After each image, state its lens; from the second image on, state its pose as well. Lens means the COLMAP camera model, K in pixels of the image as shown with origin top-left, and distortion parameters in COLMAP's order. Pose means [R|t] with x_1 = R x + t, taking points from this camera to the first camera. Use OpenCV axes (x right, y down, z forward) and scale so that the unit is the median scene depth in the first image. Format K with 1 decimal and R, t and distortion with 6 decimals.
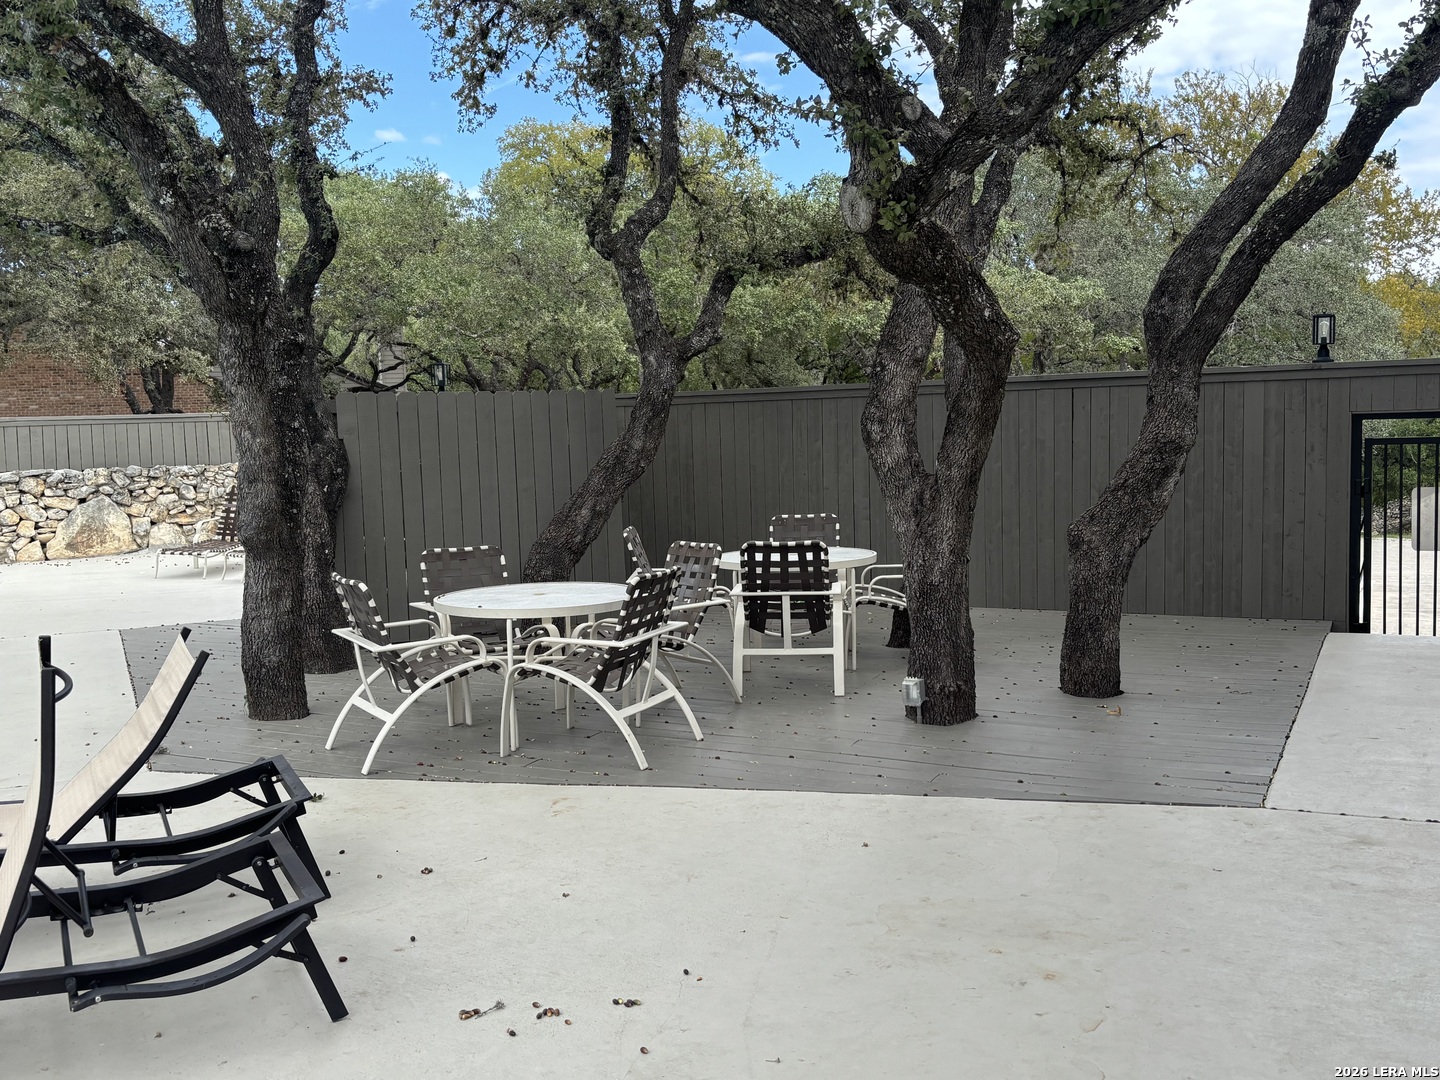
lens RADIAL K [[1342.6, 0, 720.2], [0, 1342.6, 540.3], [0, 0, 1]] dist [-0.000268, 0.000000]
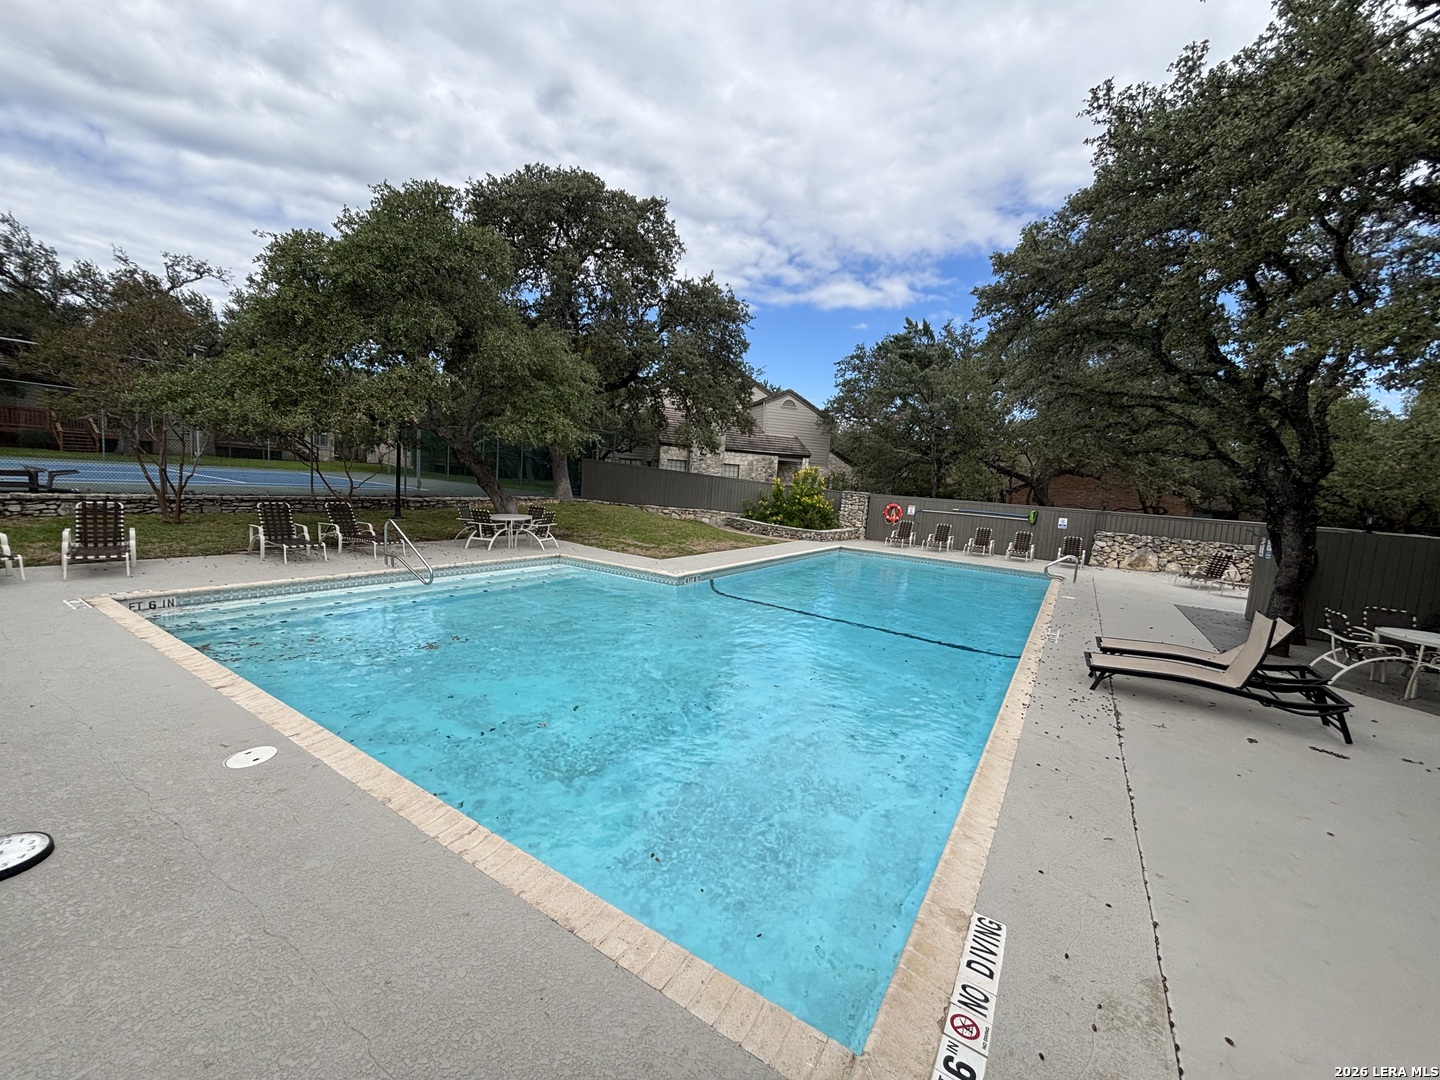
lens RADIAL K [[583.0, 0, 713.7], [0, 583.0, 535.8], [0, 0, 1]] dist [-0.001993, 0.001556]
pose [[0.535524, 0.150299, -0.831038, 0.000638], [-0.163877, 0.983826, 0.072330, -0.000695], [0.828468, 0.097453, 0.551493, -0.463772]]
